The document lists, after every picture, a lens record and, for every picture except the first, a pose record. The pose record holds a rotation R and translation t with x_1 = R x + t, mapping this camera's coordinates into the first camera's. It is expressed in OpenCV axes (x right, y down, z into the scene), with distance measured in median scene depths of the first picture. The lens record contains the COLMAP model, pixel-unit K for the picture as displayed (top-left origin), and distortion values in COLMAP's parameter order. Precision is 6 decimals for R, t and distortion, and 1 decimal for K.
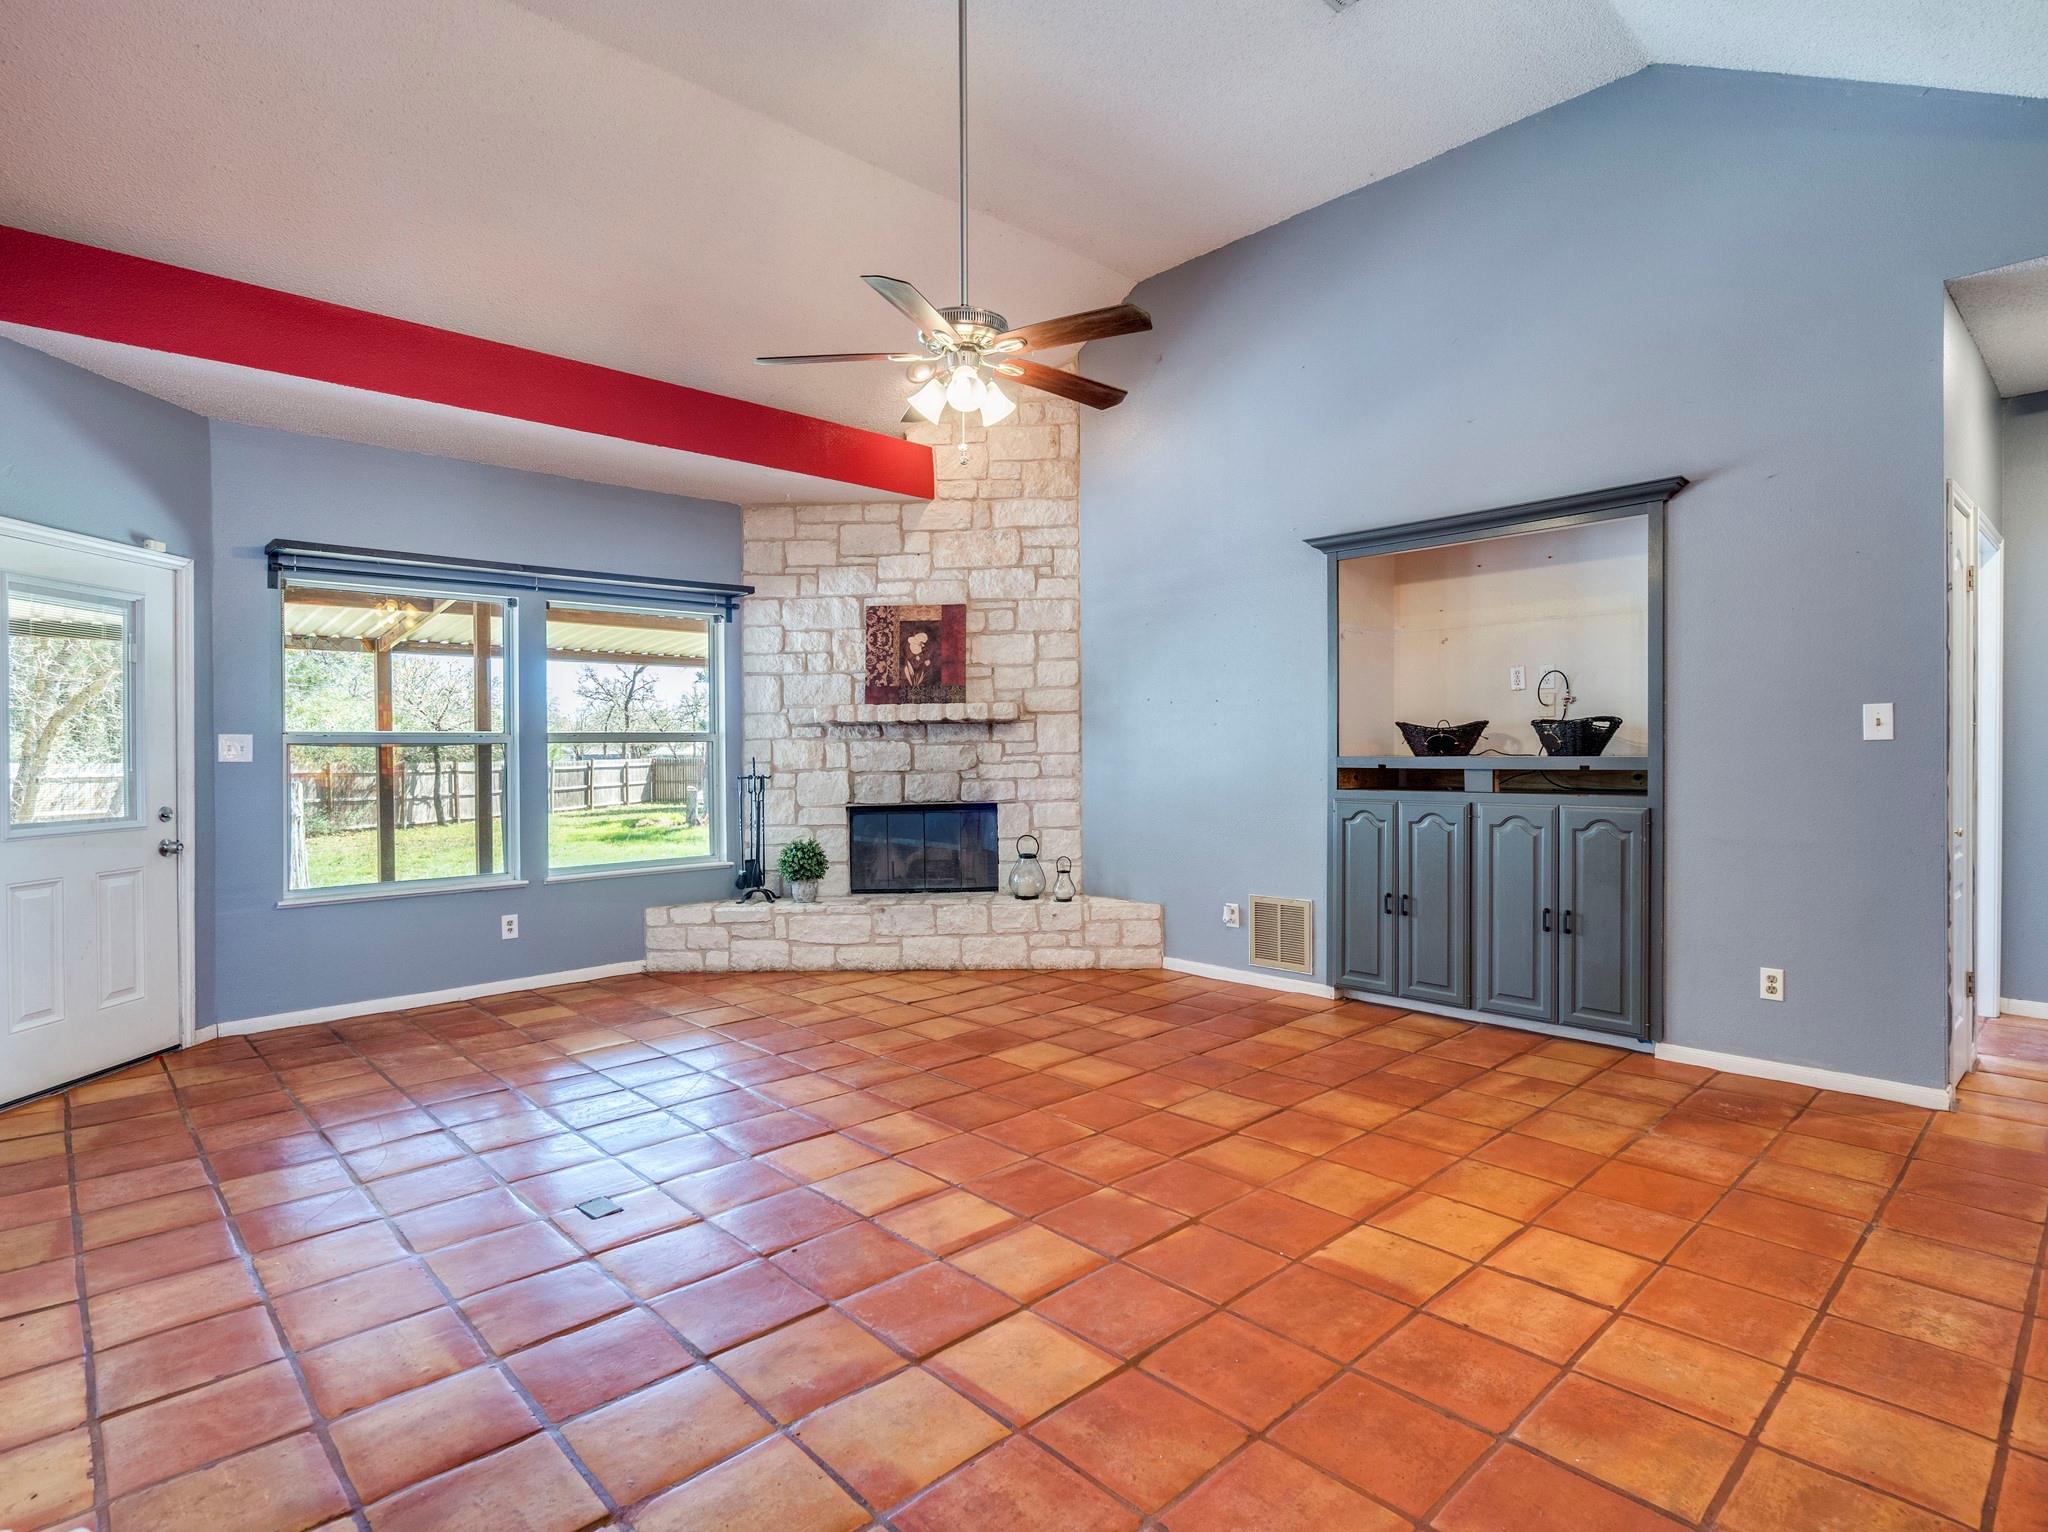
lens RADIAL K [[1064.0, 0, 1011.4], [0, 1064.0, 758.9], [0, 0, 1]] dist [-0.001563, -0.000117]
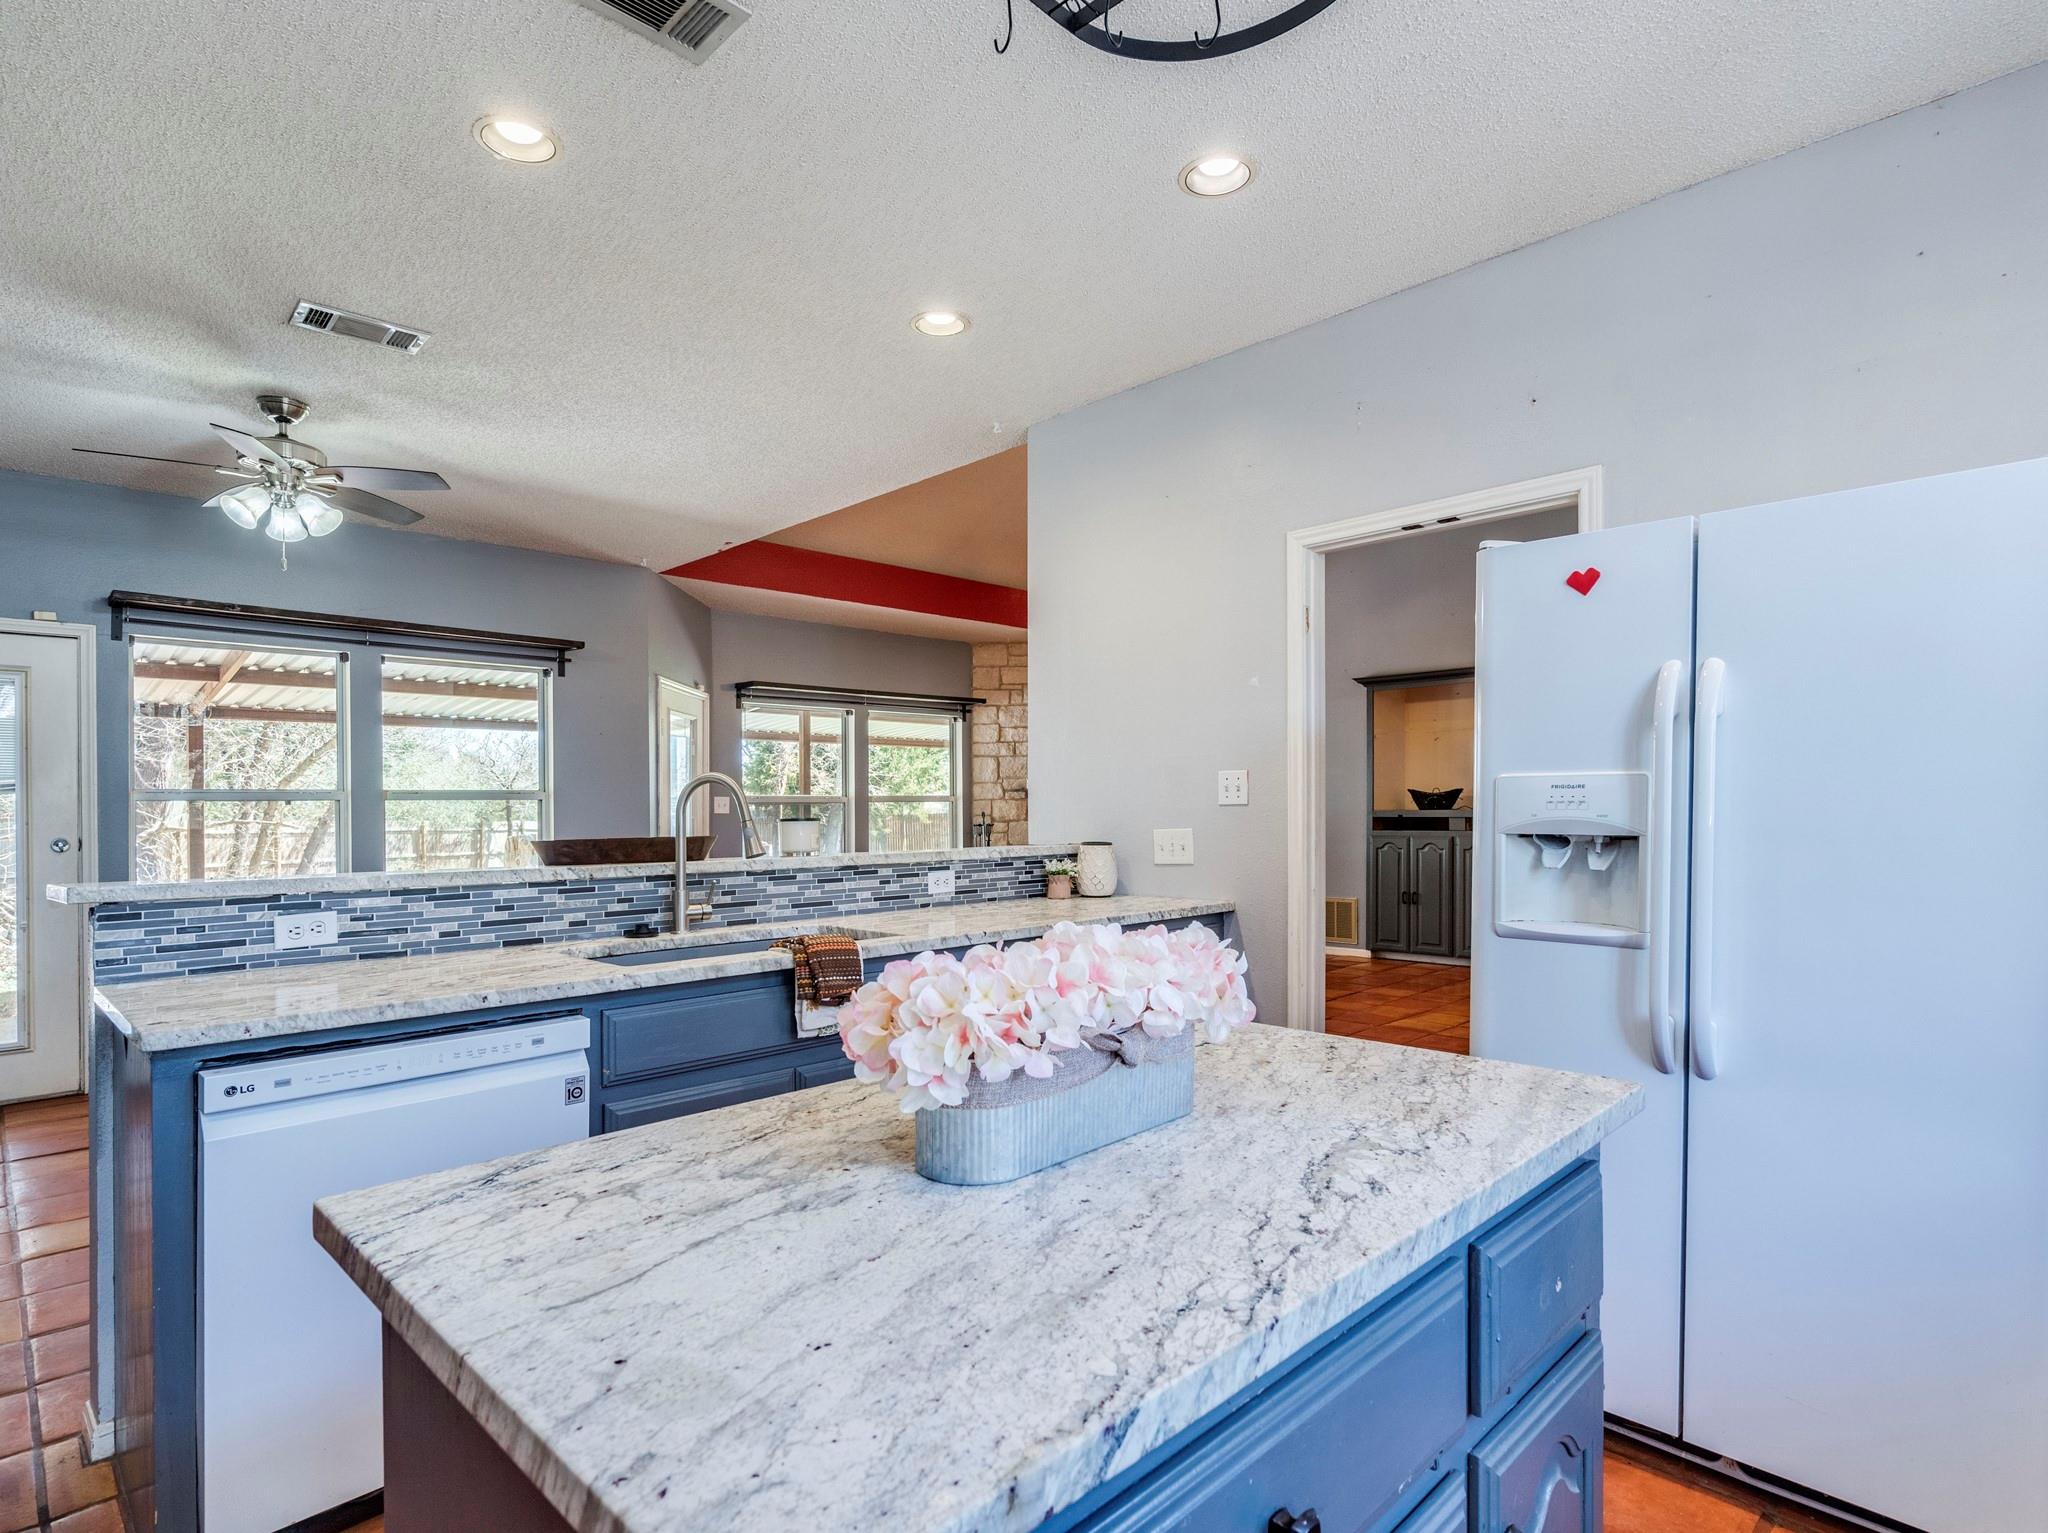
lens RADIAL K [[1077.6, 0, 1031.1], [0, 1077.6, 814.2], [0, 0, 1]] dist [-0.000819, 0.000265]
pose [[0.999199, -0.000847, 0.039997, -0.239127], [0.001026, 0.999990, -0.004451, 0.008944], [-0.039993, 0.004488, 0.999190, -0.535416]]
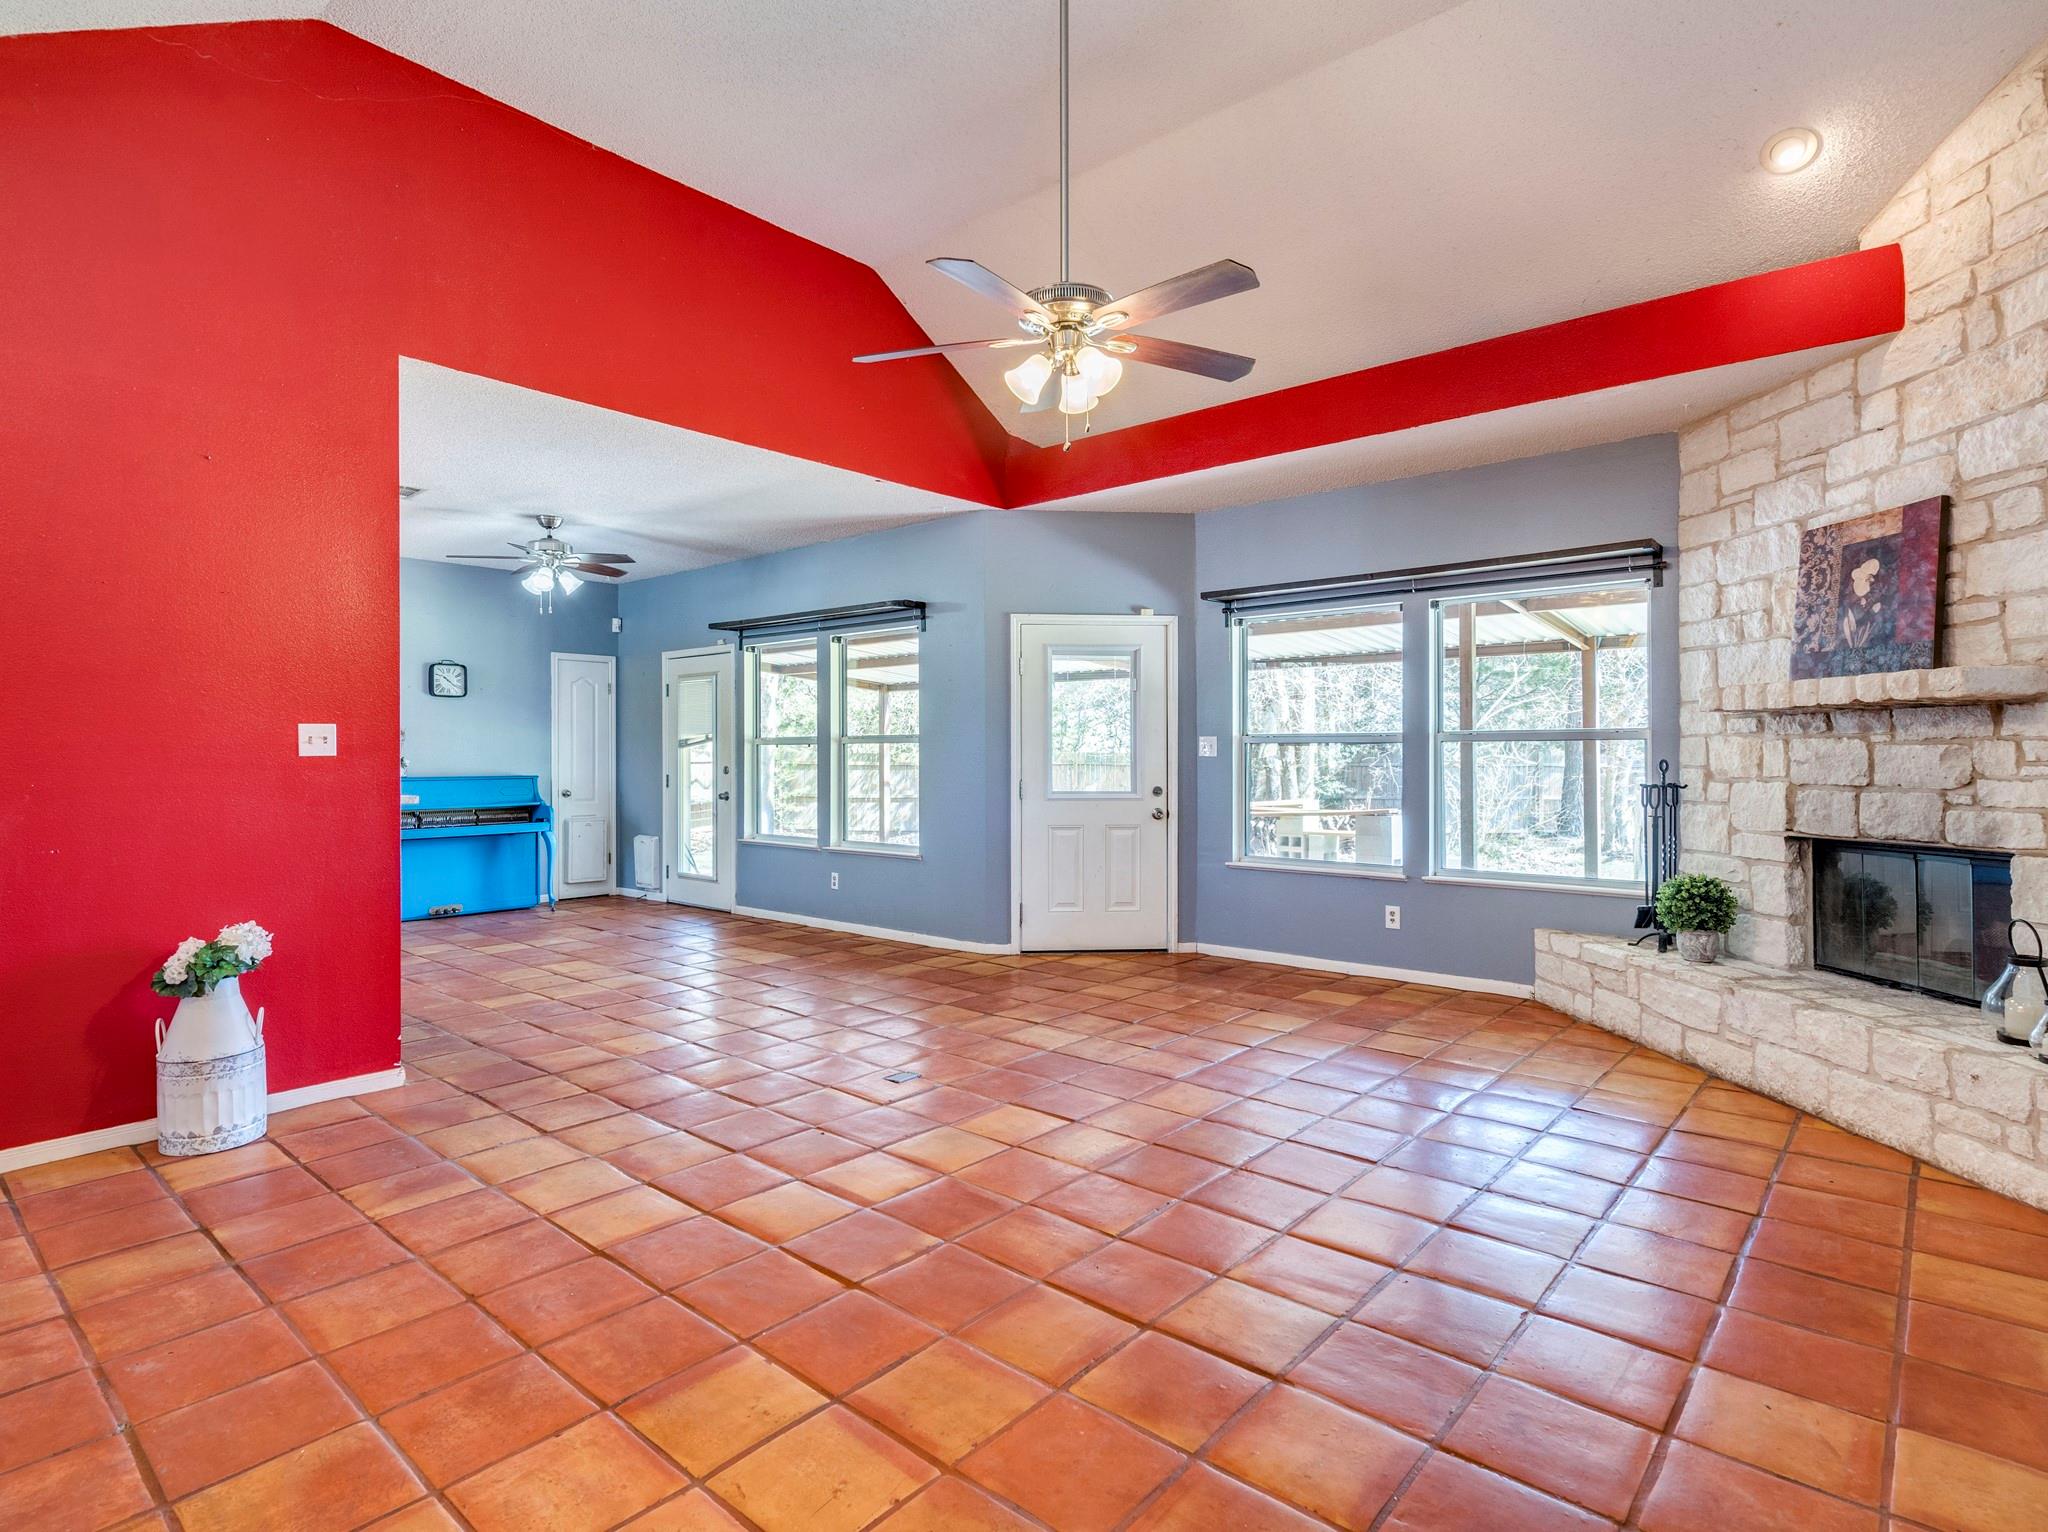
lens RADIAL K [[1071.7, 0, 1020.7], [0, 1071.7, 749.8], [0, 0, 1]] dist [-0.003510, -0.000081]
pose [[0.105764, 0.007426, -0.994364, 0.481151], [-0.008333, 0.999944, 0.006581, -0.010125], [0.994356, 0.007590, 0.105820, 0.464835]]
